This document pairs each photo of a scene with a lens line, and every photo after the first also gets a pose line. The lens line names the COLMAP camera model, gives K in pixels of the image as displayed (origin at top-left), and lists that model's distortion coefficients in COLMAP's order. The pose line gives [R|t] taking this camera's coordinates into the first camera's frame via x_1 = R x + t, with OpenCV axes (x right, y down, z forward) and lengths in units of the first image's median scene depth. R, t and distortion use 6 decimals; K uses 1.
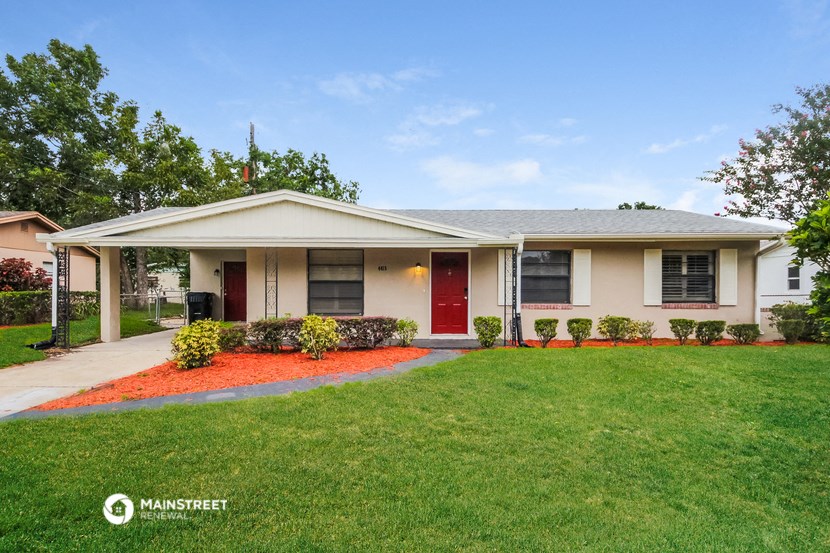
lens RADIAL K [[364.8, 0, 415.6], [0, 364.8, 277.2], [0, 0, 1]] dist [0.000306, 0.000100]
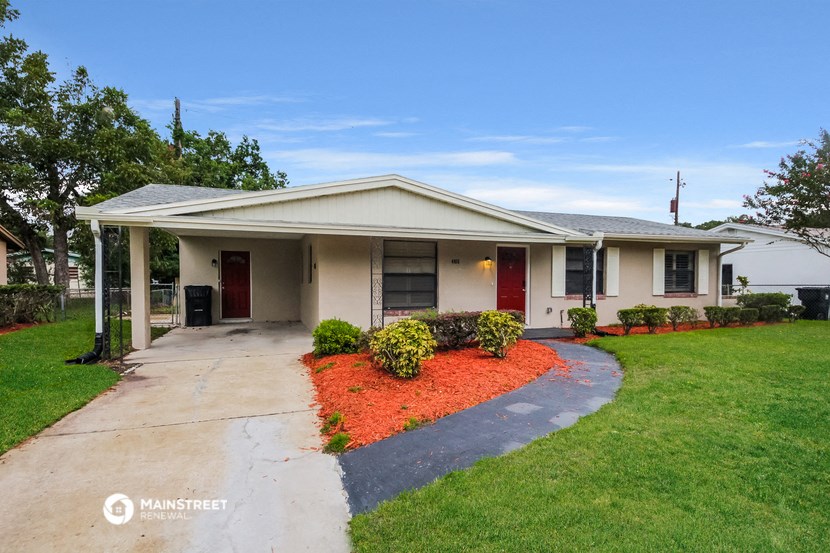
lens RADIAL K [[339.1, 0, 414.6], [0, 339.1, 278.0], [0, 0, 1]] dist [-0.005034, -0.000950]
pose [[0.966095, 0.001664, 0.258183, -0.423471], [-0.007987, 0.999693, 0.023445, 0.000329], [-0.258065, -0.024712, 0.965812, 0.124163]]
